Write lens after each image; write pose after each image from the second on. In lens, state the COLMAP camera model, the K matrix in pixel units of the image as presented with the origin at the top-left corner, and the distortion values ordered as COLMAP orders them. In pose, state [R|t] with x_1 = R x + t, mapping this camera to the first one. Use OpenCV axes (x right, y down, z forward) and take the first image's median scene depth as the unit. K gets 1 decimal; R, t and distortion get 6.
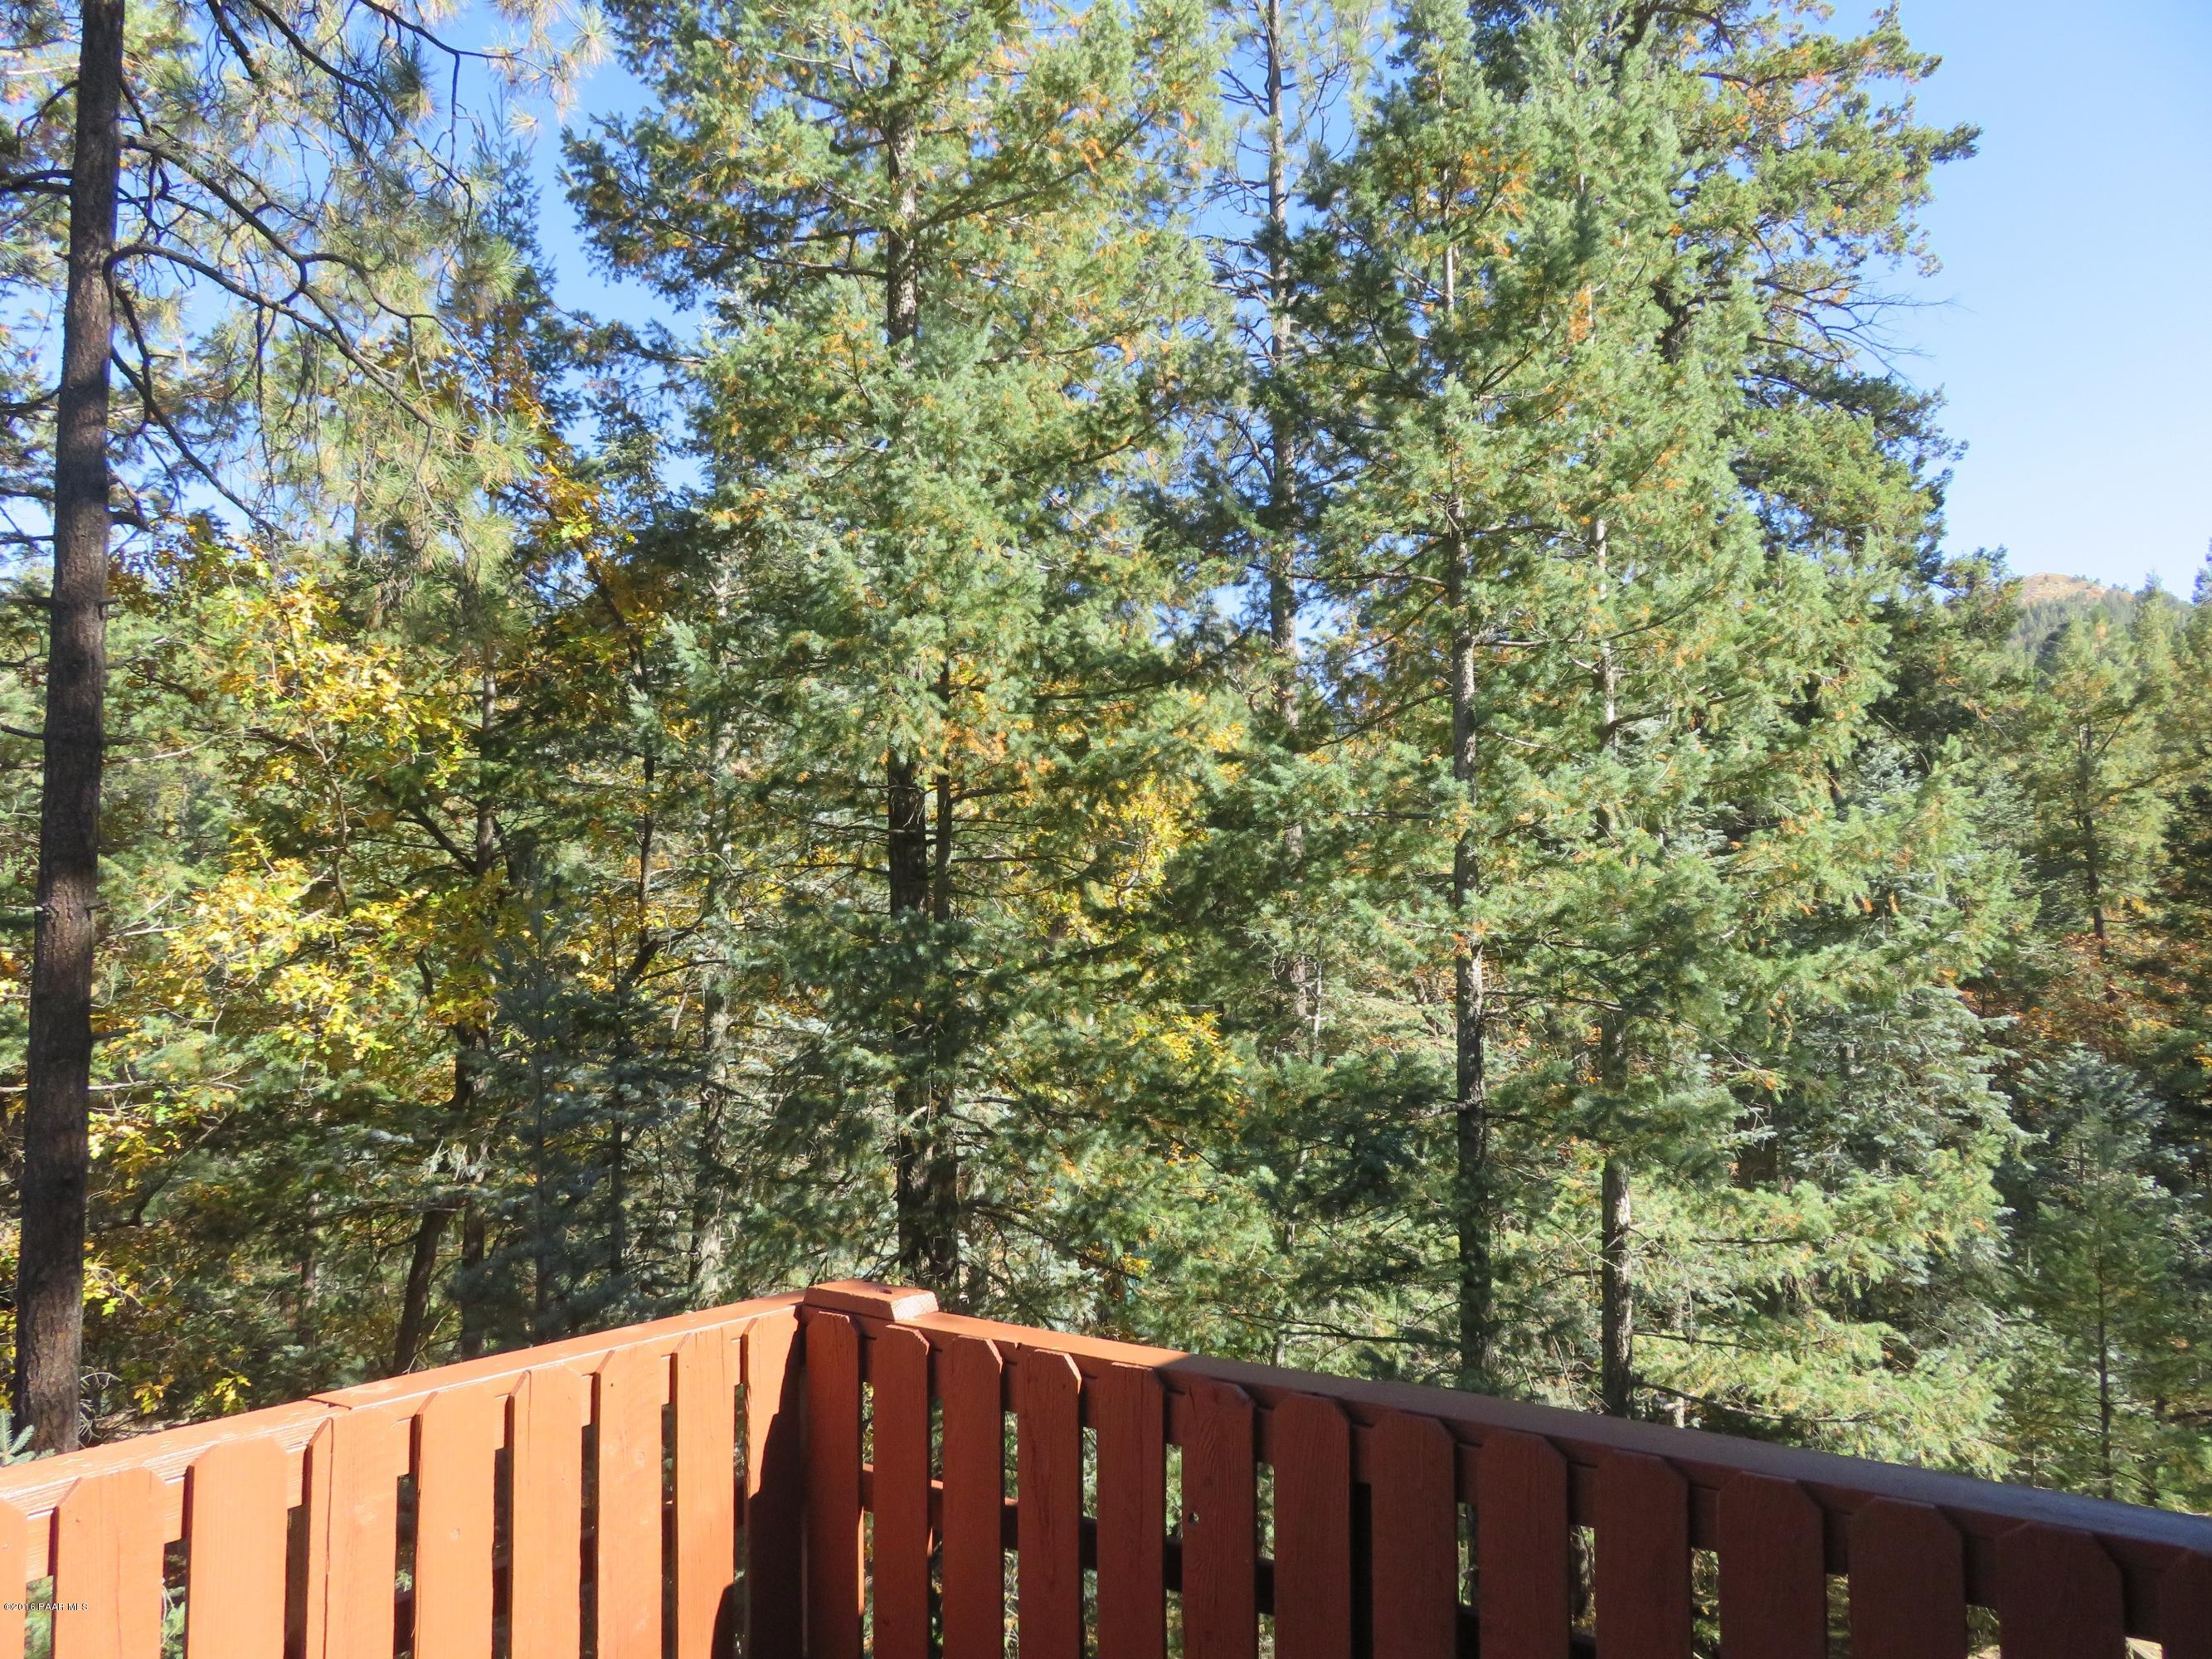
lens RADIAL K [[1646.4, 0, 1103.9], [0, 1646.4, 832.5], [0, 0, 1]] dist [-0.031381, 0.010714]
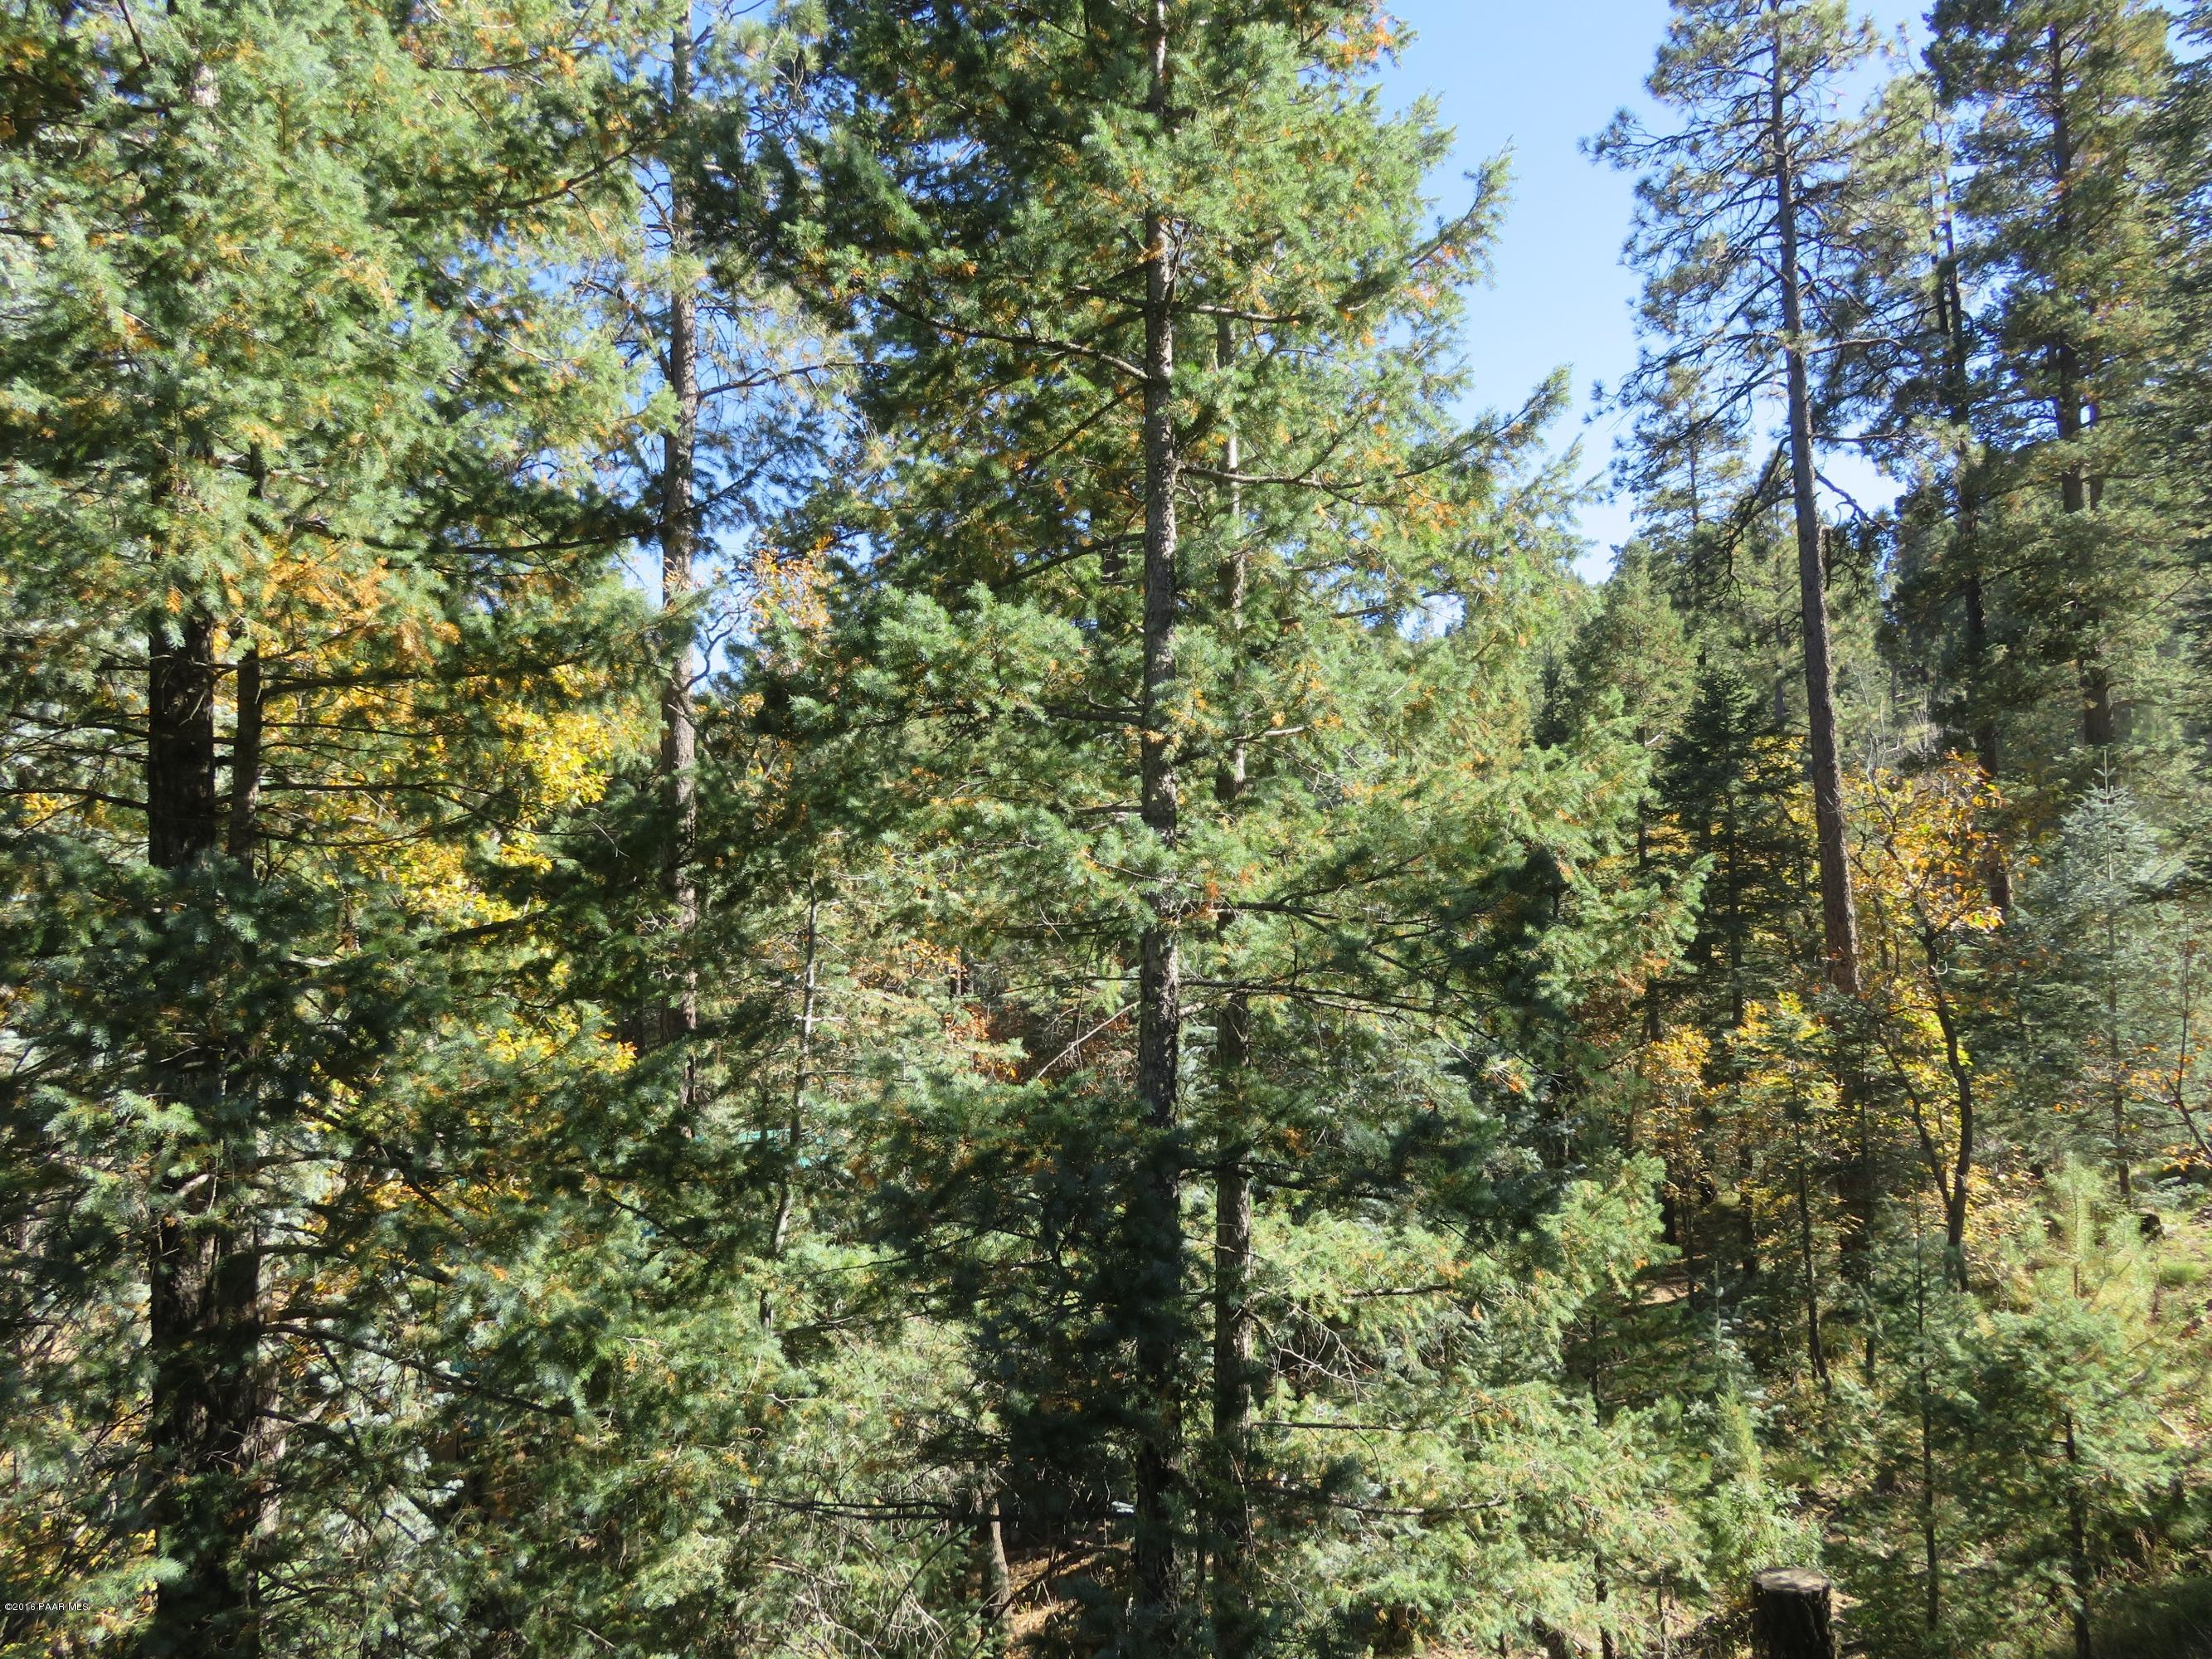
lens RADIAL K [[1646.4, 0, 1110.3], [0, 1646.4, 825.6], [0, 0, 1]] dist [-0.031381, 0.010714]
pose [[0.903291, 0.018742, 0.428619, -0.065913], [-0.015980, 0.999822, -0.010042, 0.032362], [-0.428730, 0.002221, 0.903430, 0.283024]]
